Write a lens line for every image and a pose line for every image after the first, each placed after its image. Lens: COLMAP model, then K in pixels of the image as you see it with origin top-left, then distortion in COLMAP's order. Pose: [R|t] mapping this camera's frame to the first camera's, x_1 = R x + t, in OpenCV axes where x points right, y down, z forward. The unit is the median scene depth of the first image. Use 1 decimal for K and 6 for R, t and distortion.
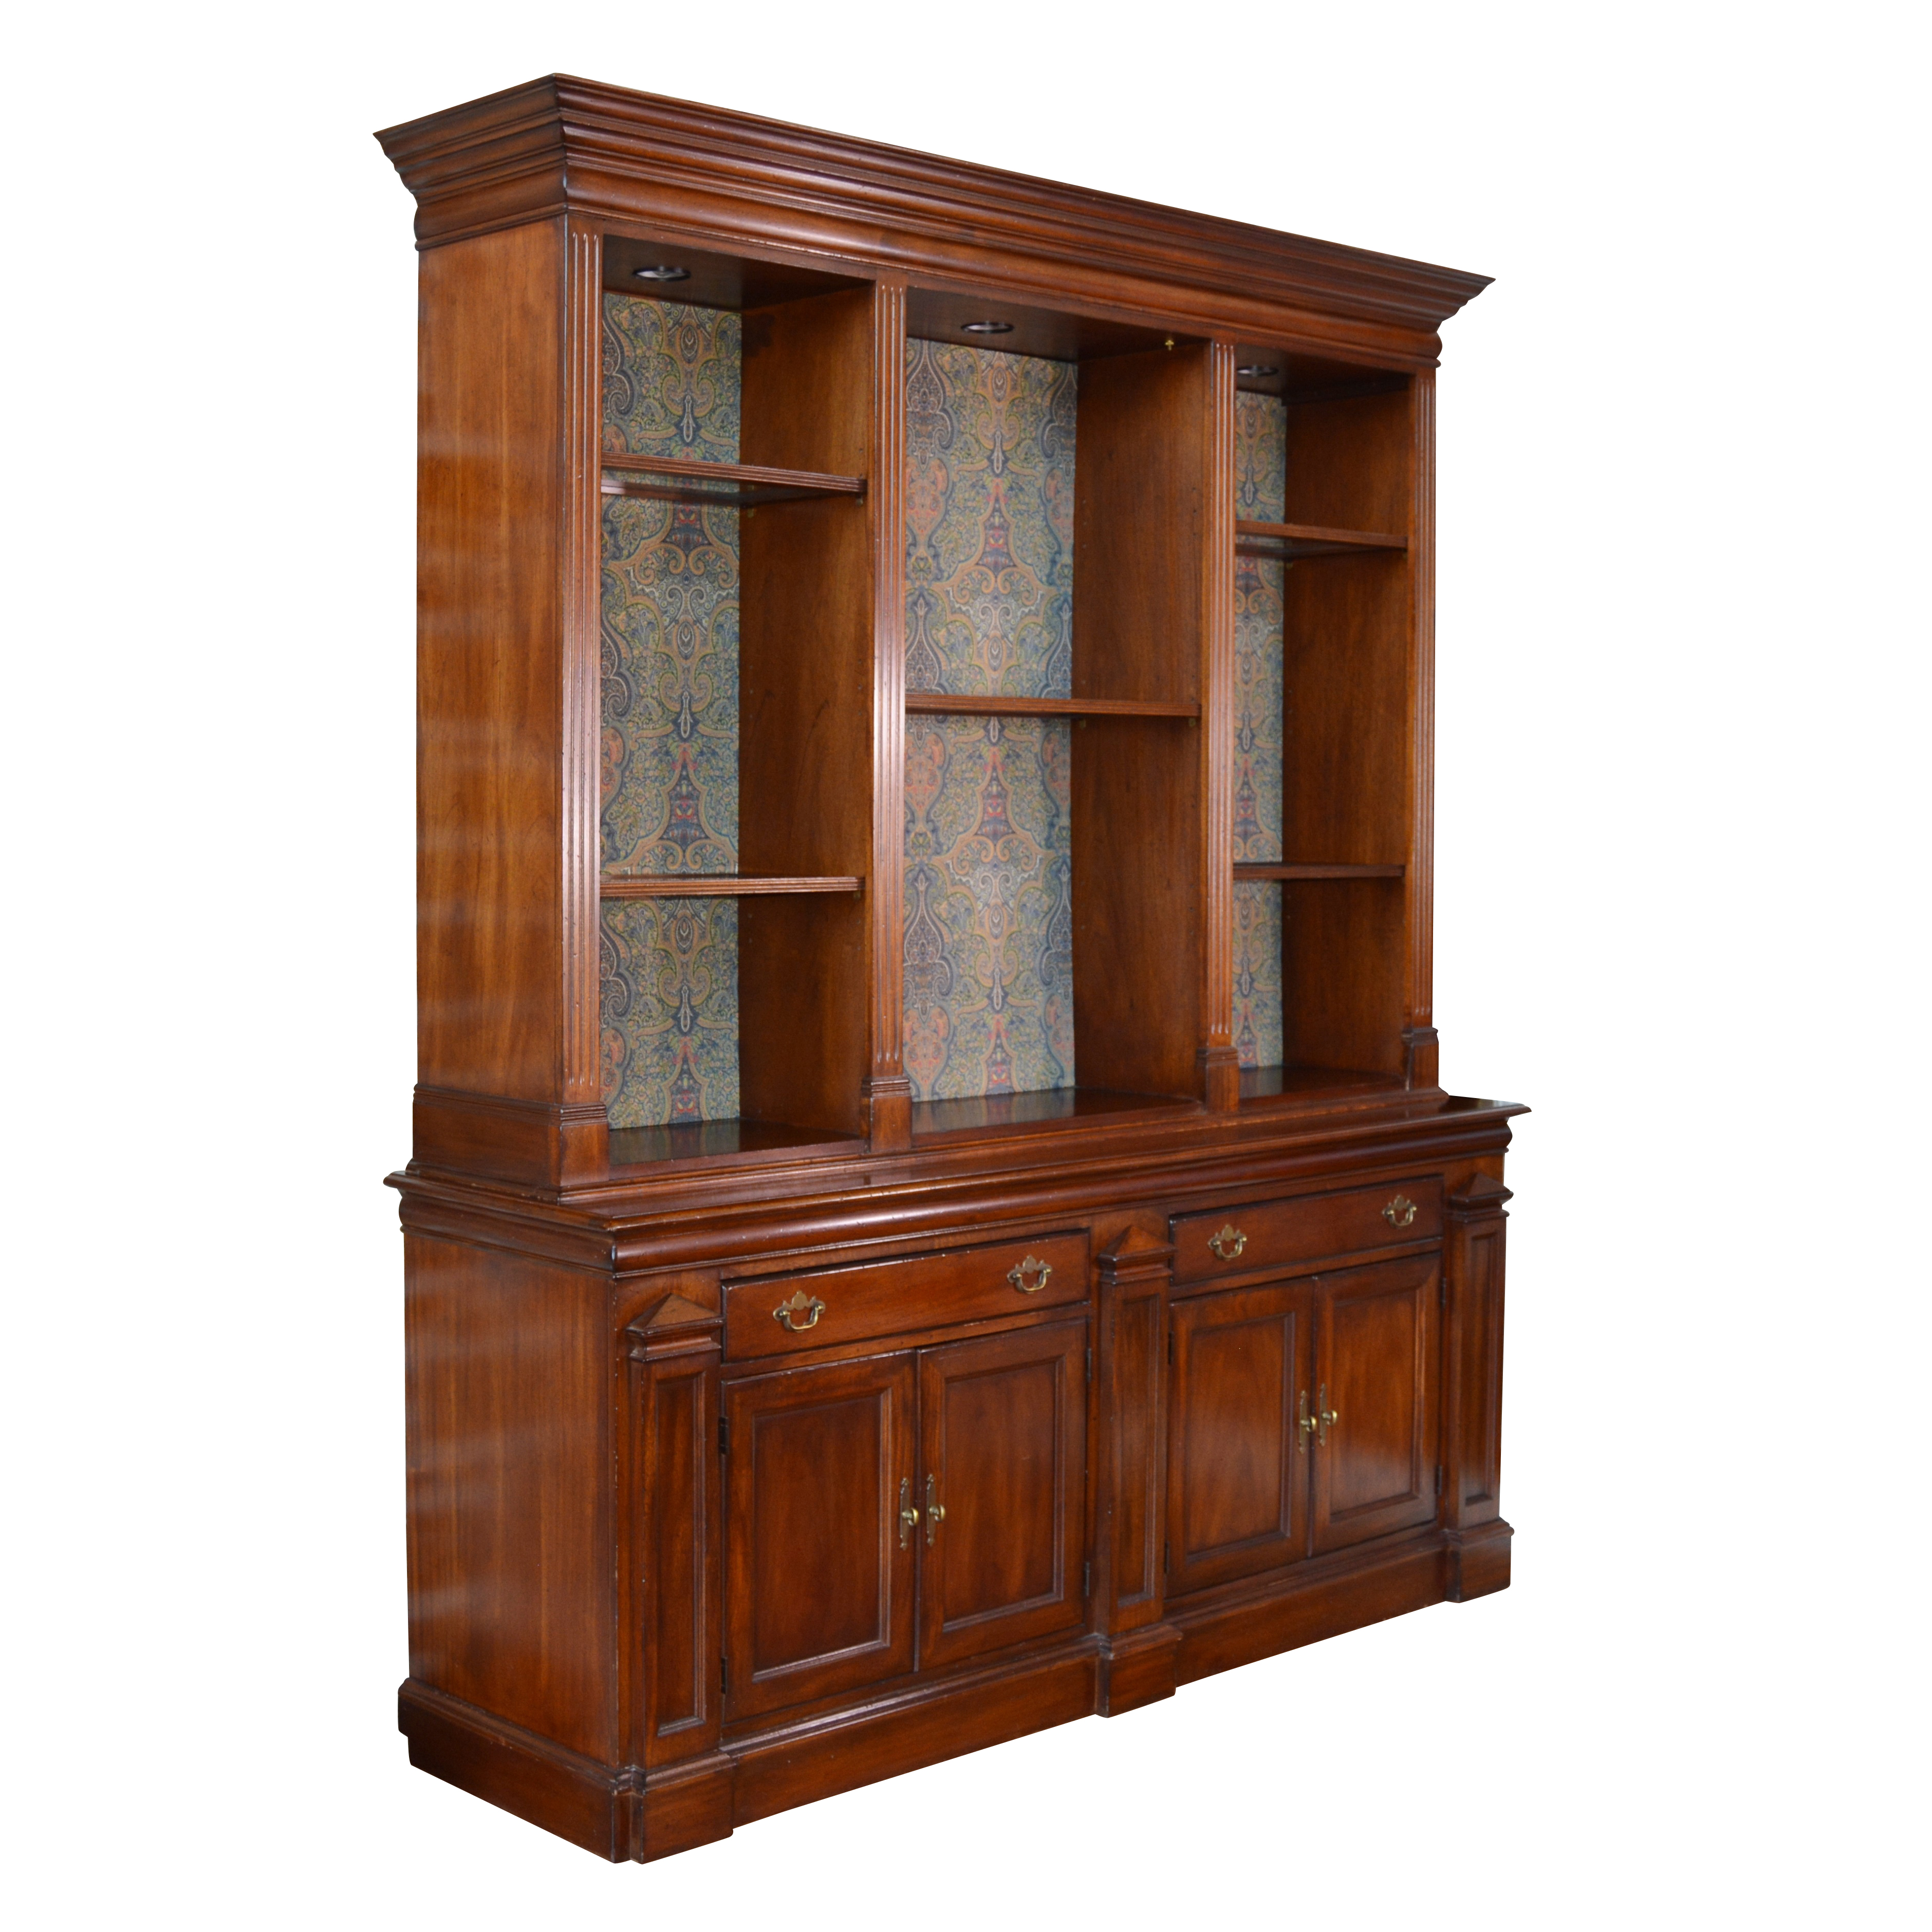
lens RADIAL K [[2749.8, 0, 829.1], [0, 2749.8, 924.0], [0, 0, 1]] dist [-0.076894, 0.007975]
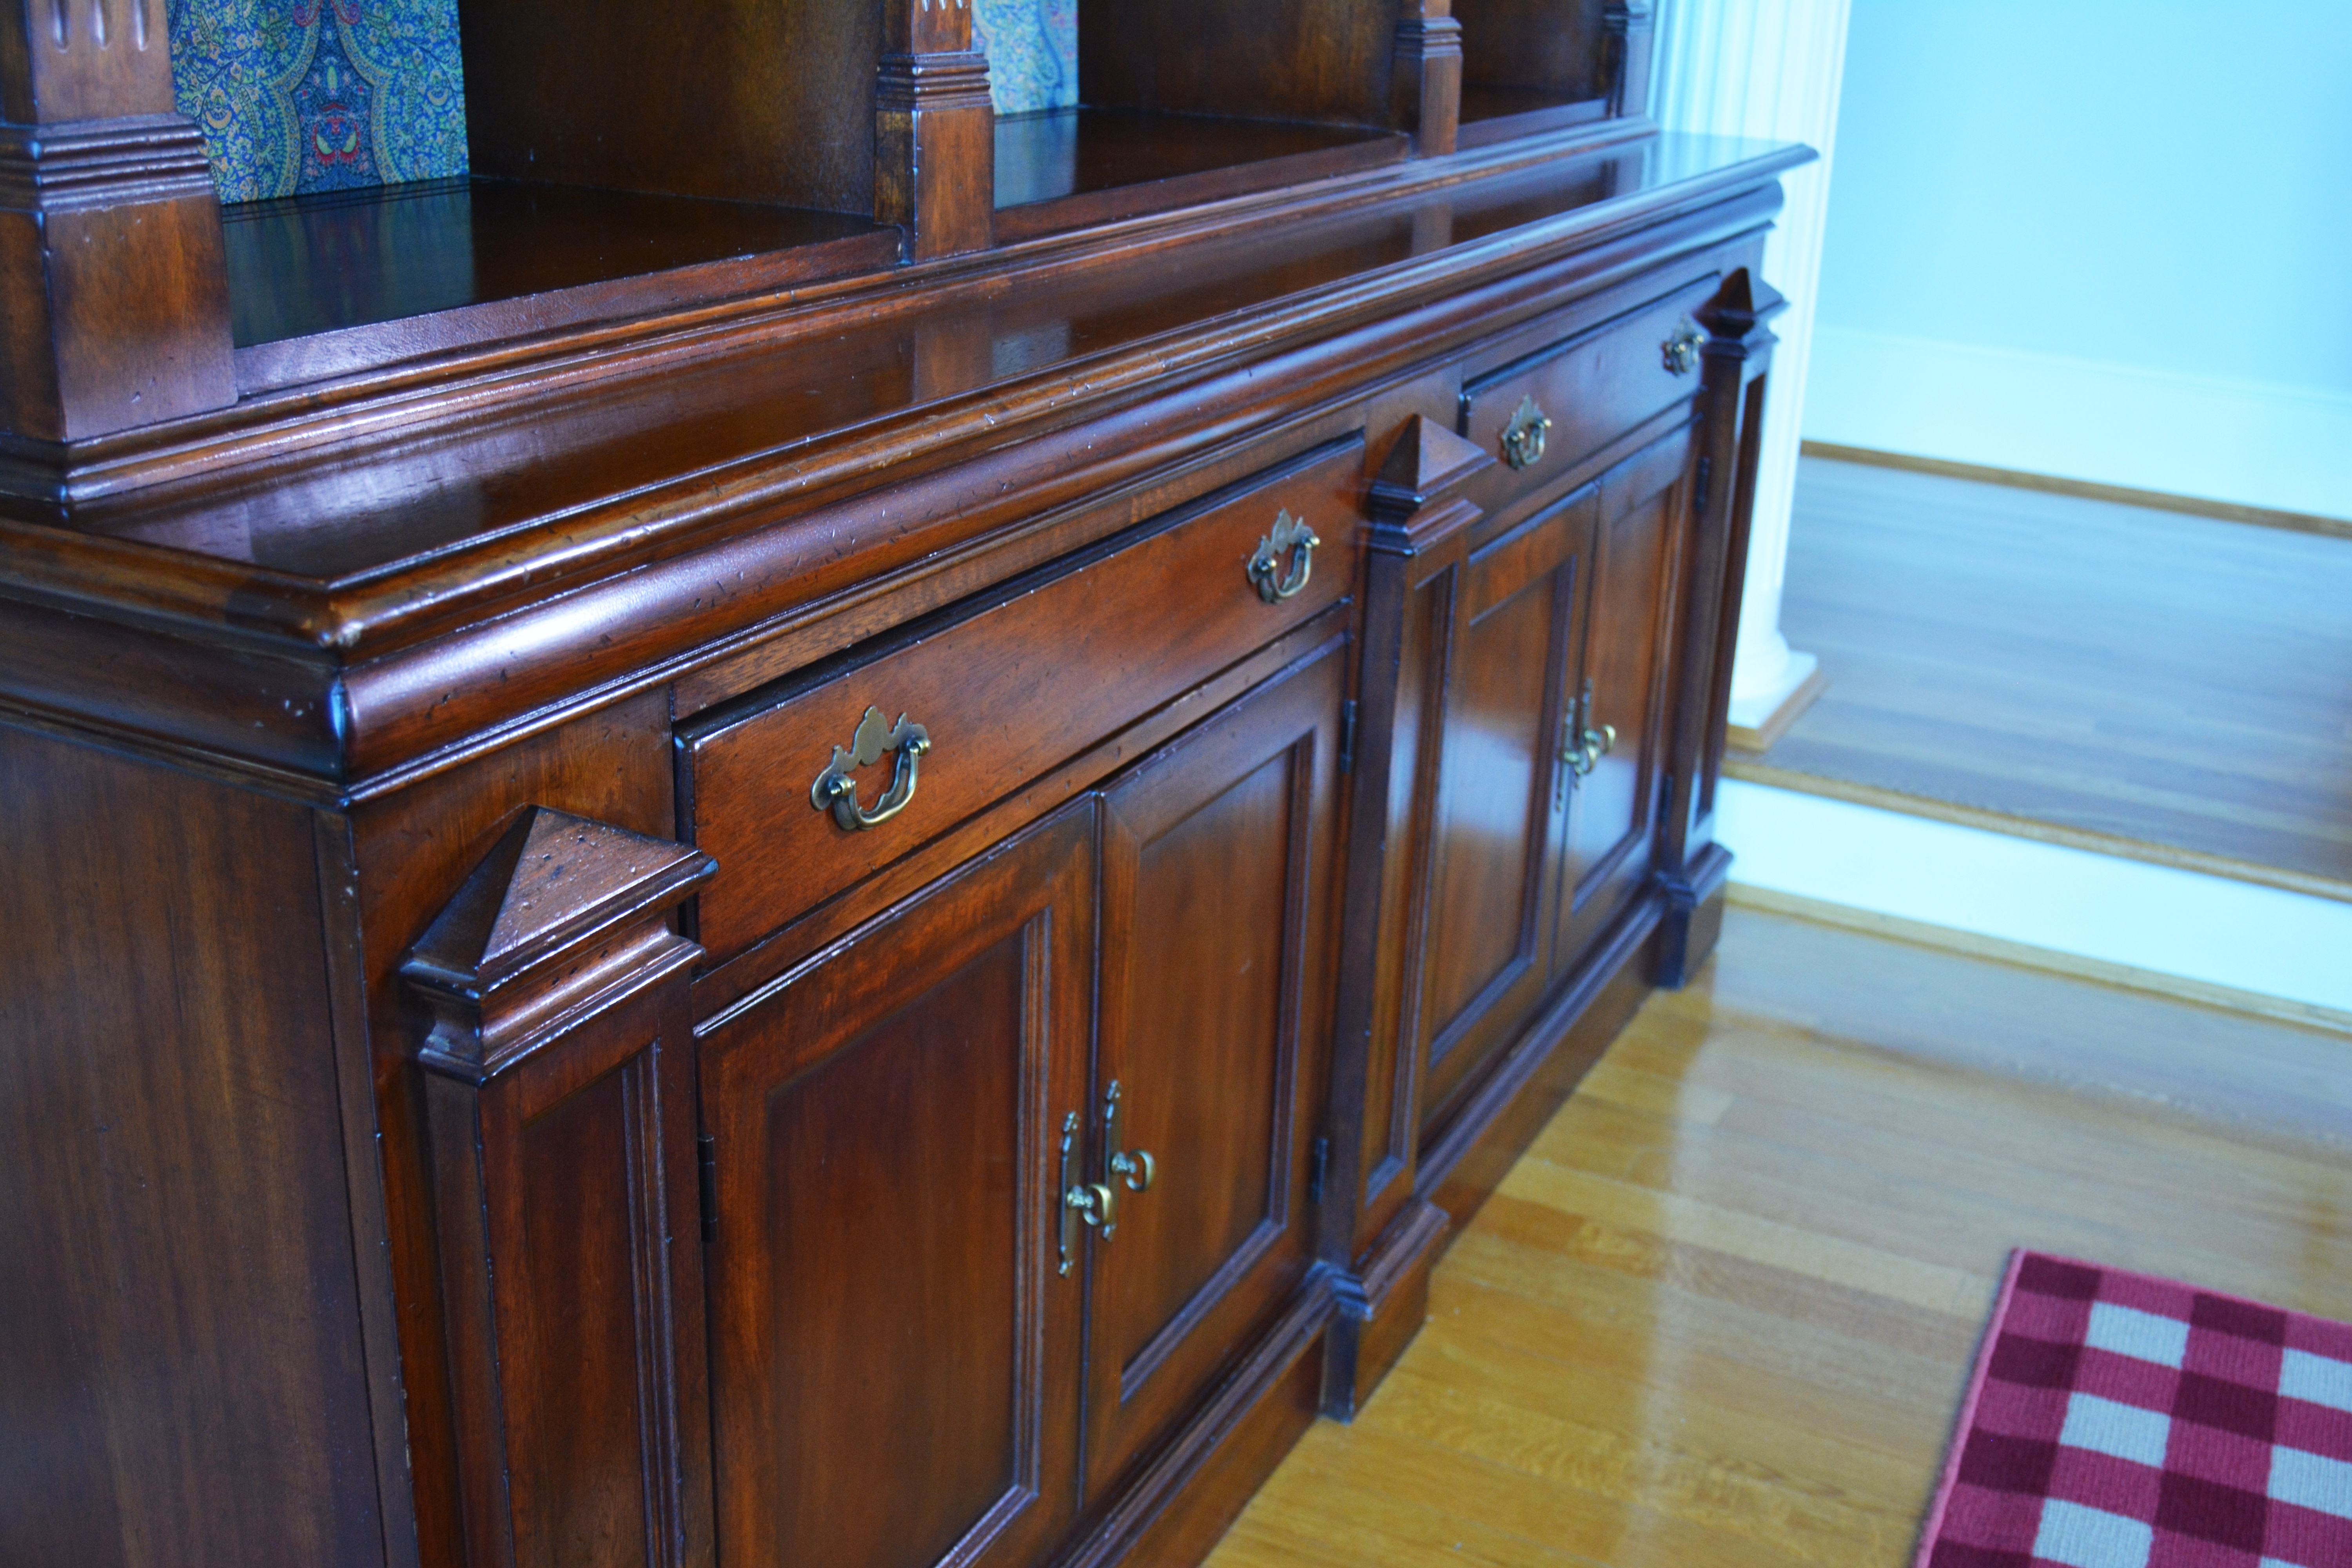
lens RADIAL K [[2467.2, 0, 1176.0], [0, 2467.2, 784.0], [0, 0, 1]] dist [-0.063602, 0.008106]
pose [[0.926493, -0.098895, 0.363086, -0.075538], [-0.016729, 0.953073, 0.302279, 0.047386], [-0.375941, -0.286133, 0.881360, 0.648186]]
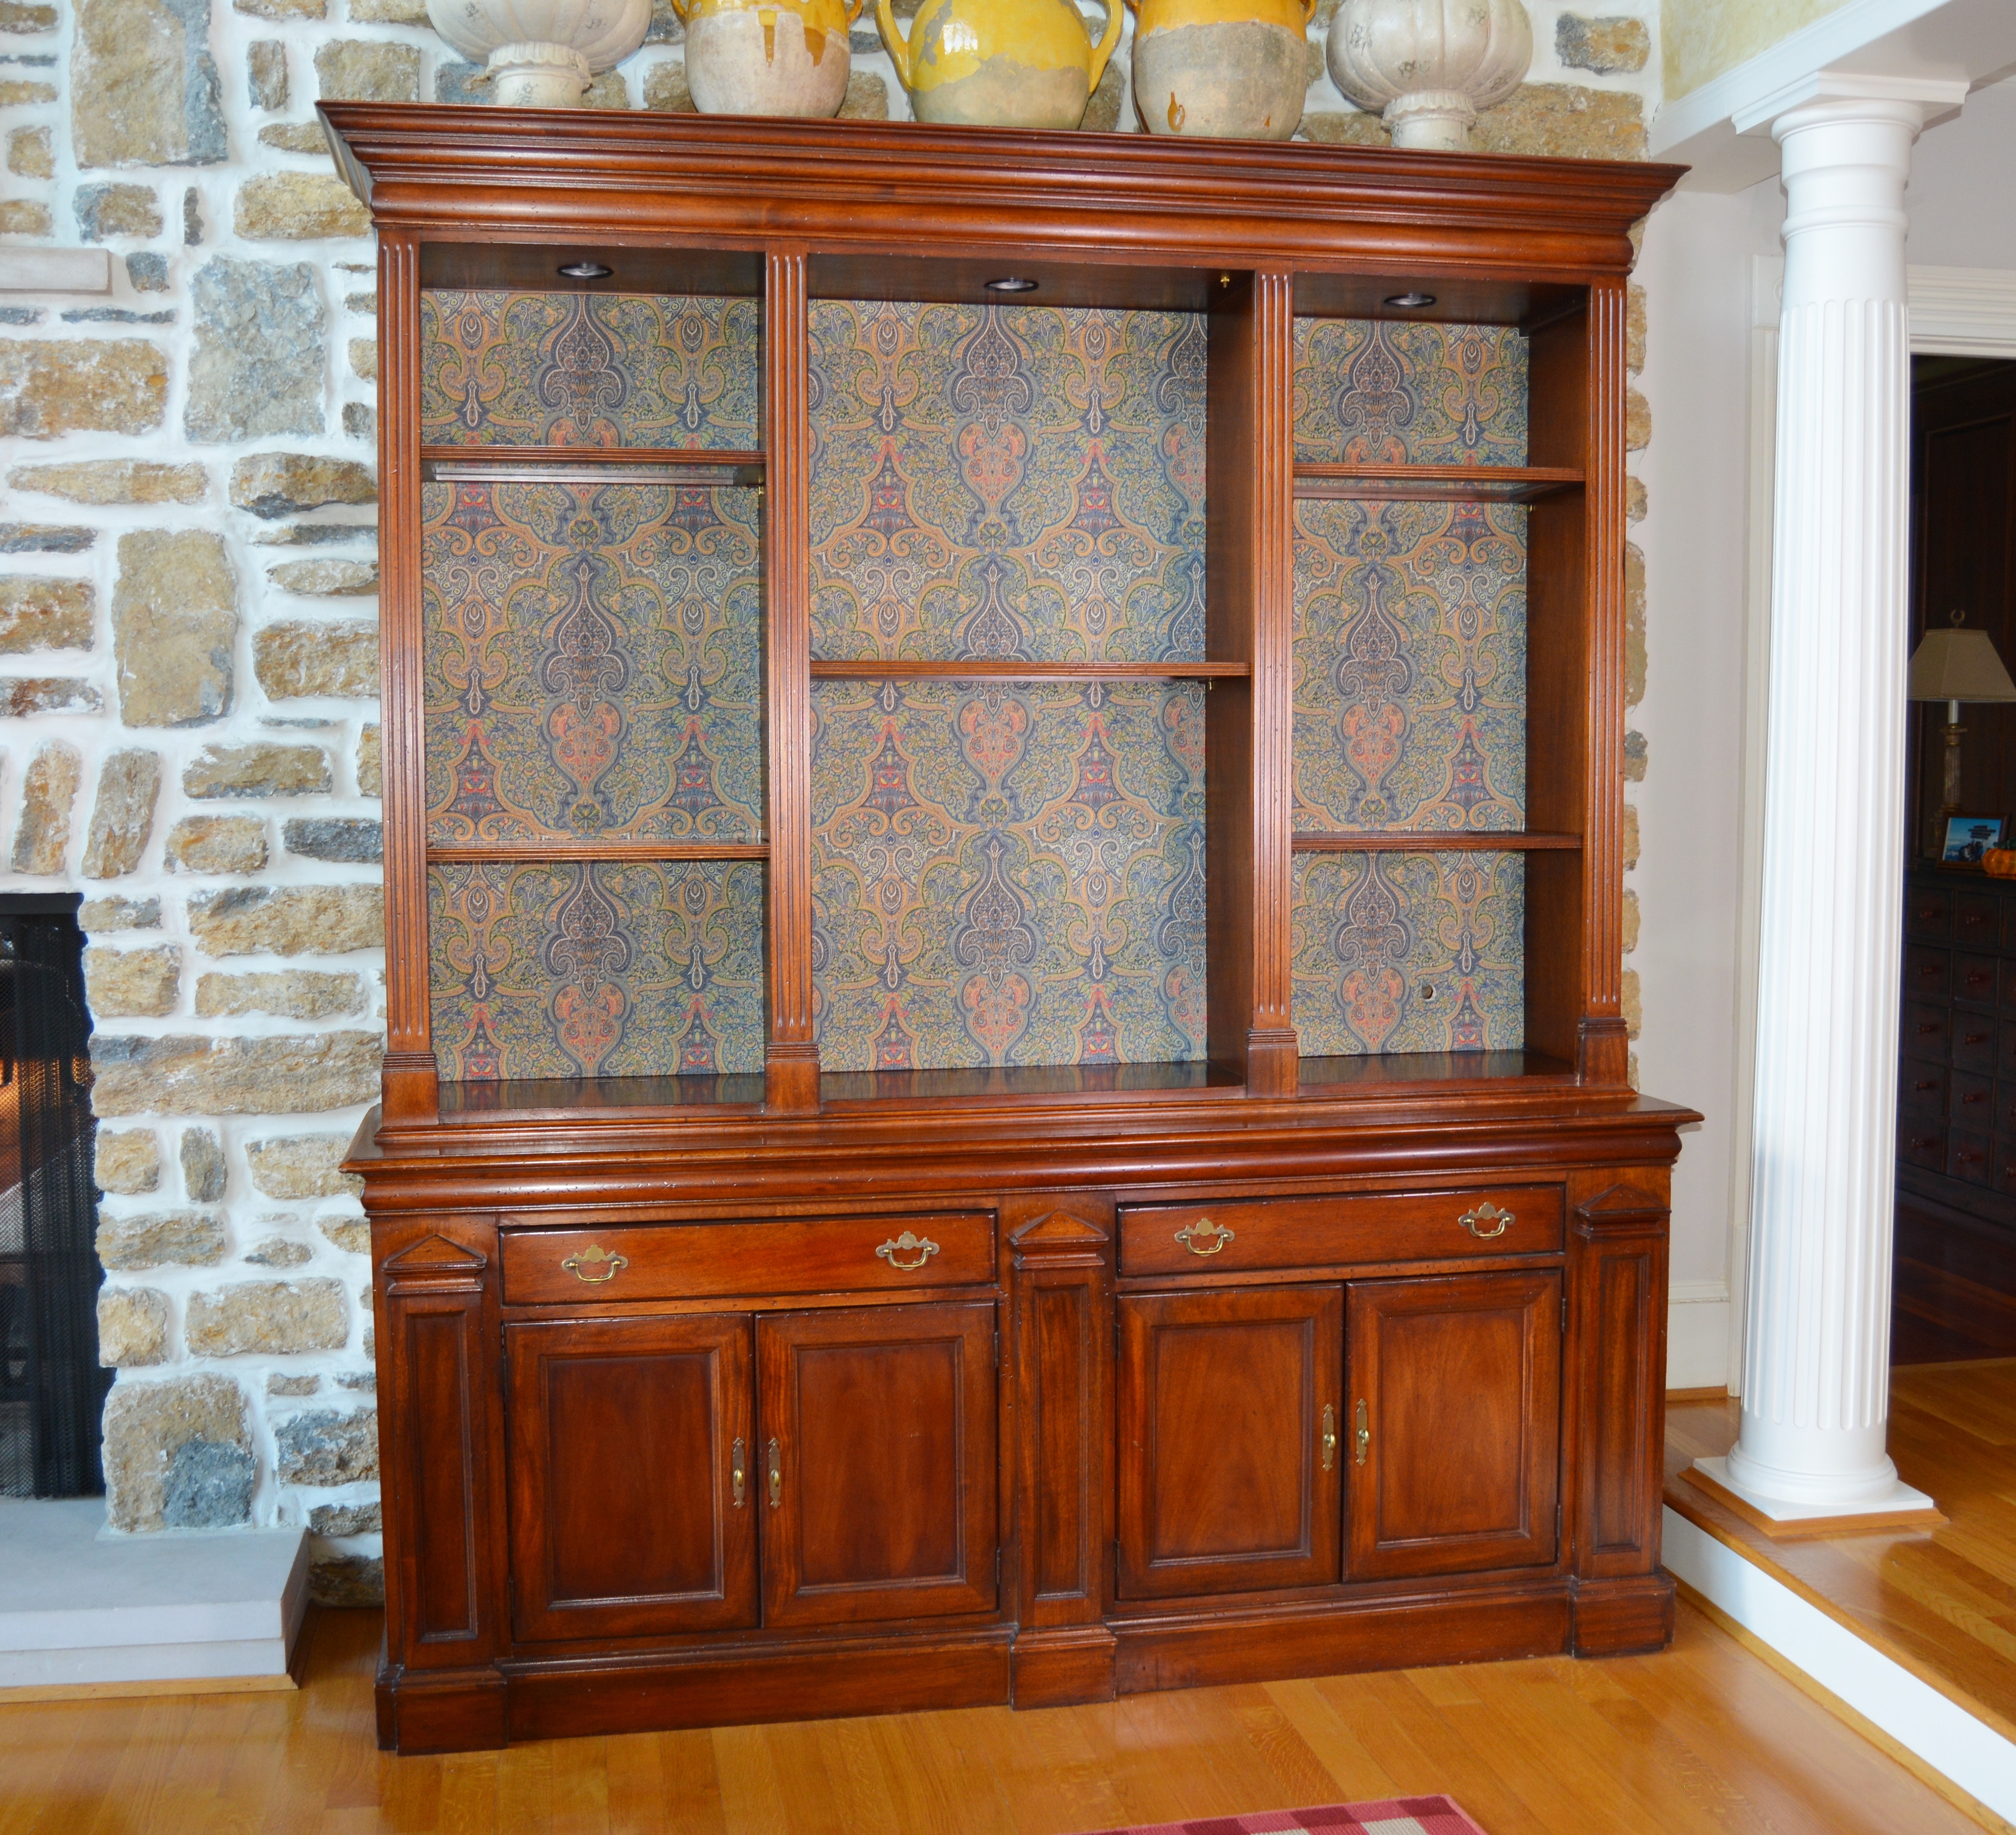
lens RADIAL K [[2292.4, 0, 987.5], [0, 2292.4, 937.0], [0, 0, 1]] dist [-0.089821, 0.022717]
pose [[0.861339, 0.030184, -0.507134, 0.491402], [-0.015396, 0.999326, 0.033330, -0.011808], [0.507798, -0.020900, 0.861223, 0.300584]]
